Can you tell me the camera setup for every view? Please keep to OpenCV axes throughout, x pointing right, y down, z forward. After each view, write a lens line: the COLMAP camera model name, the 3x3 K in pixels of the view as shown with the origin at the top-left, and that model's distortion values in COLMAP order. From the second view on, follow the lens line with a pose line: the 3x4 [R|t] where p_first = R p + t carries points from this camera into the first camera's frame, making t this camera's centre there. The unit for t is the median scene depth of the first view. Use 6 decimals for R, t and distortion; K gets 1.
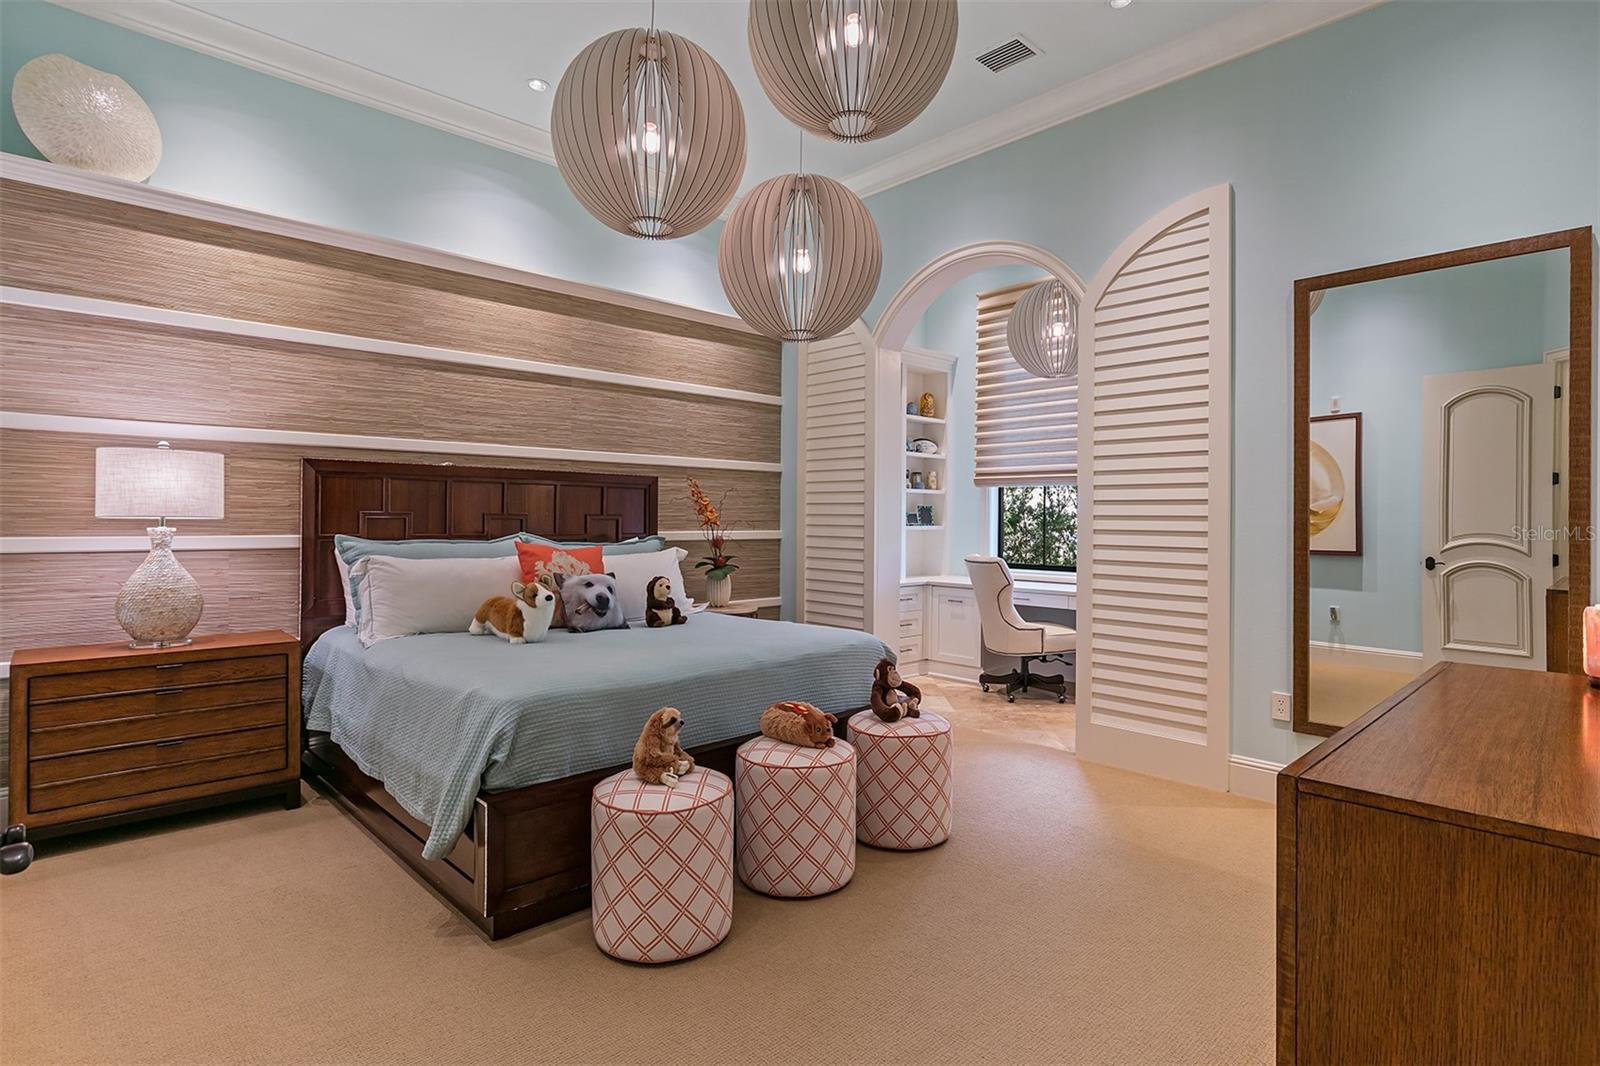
lens RADIAL K [[802.1, 0, 814.2], [0, 802.1, 521.0], [0, 0, 1]] dist [-0.004518, -0.000193]
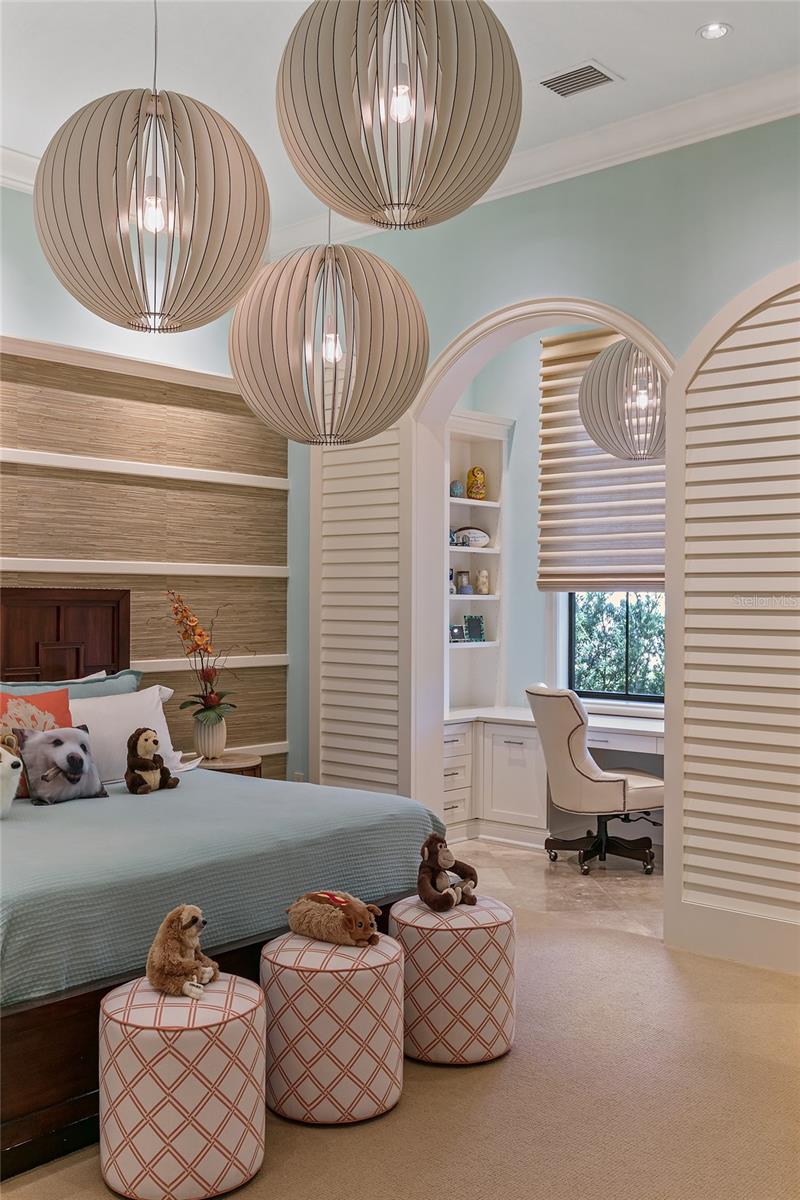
lens RADIAL K [[1144.9, 0, 397.8], [0, 1144.9, 604.4], [0, 0, 1]] dist [0.002367, 0.000000]
pose [[0.996971, -0.002211, 0.077748, -0.032040], [0.002240, 0.999997, -0.000277, -0.051290], [-0.077747, 0.000450, 0.996973, -0.137904]]
